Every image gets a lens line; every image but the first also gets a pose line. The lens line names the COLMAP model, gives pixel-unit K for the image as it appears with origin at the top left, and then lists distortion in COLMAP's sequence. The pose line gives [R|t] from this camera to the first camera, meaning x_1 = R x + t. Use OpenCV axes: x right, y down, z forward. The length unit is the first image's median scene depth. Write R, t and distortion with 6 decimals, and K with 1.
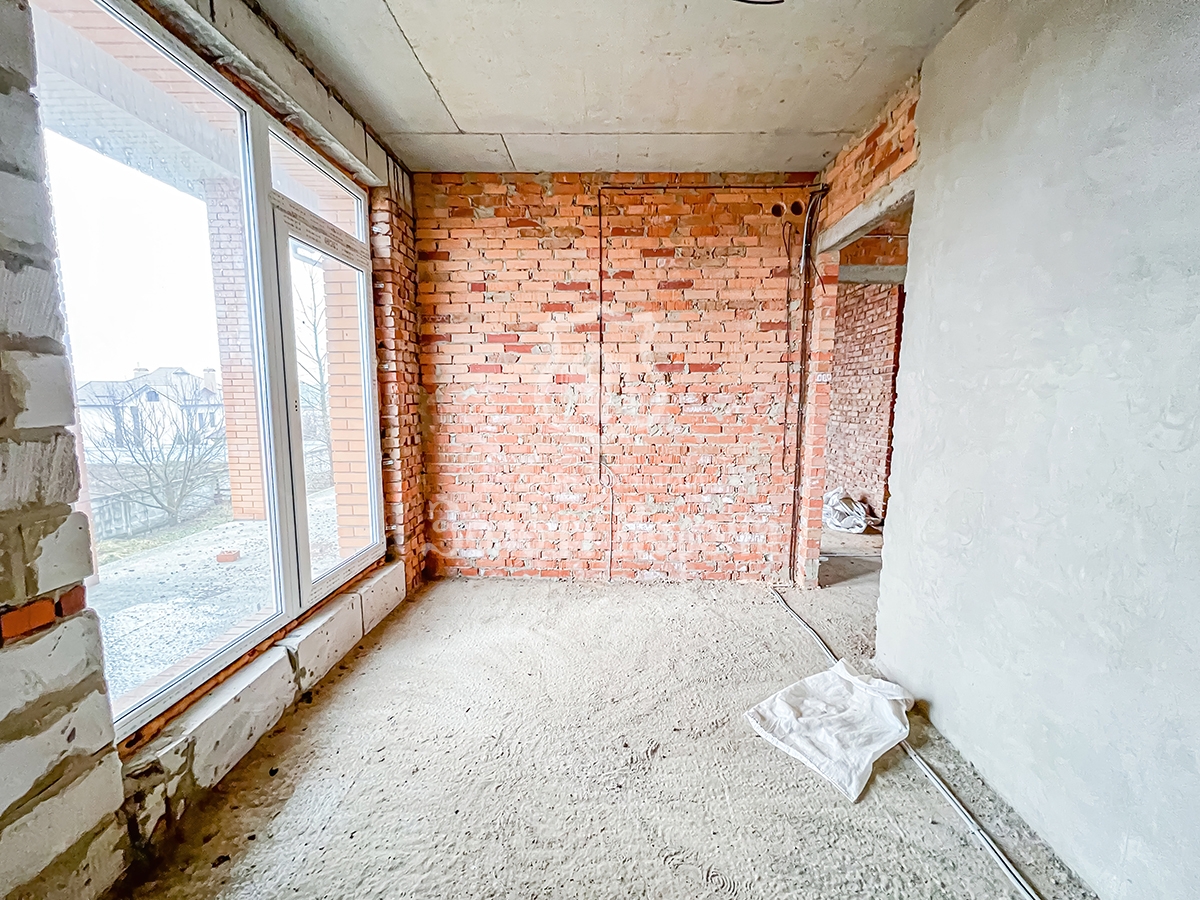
lens RADIAL K [[483.3, 0, 600.0], [0, 483.3, 450.0], [0, 0, 1]] dist [-0.000757, 0.000167]
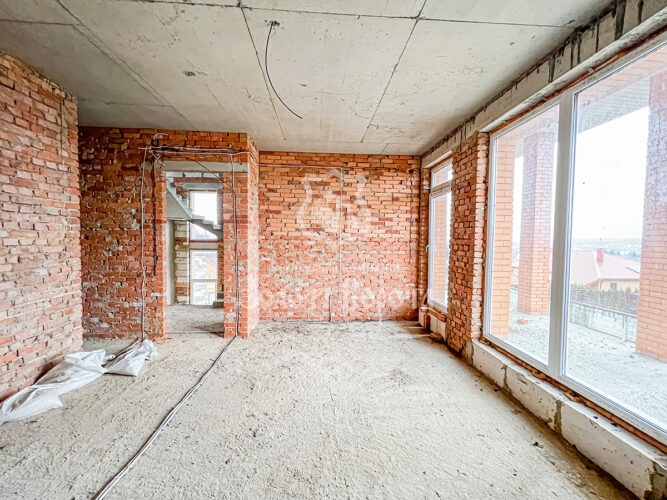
lens RADIAL K [[268.6, 0, 333.5], [0, 268.6, 250.0], [0, 0, 1]] dist [-0.000757, 0.000167]
pose [[-0.999463, -0.009325, 0.031414, 0.056121], [-0.005121, 0.991323, 0.131351, -0.164089], [-0.032366, 0.131120, -0.990838, 1.490171]]
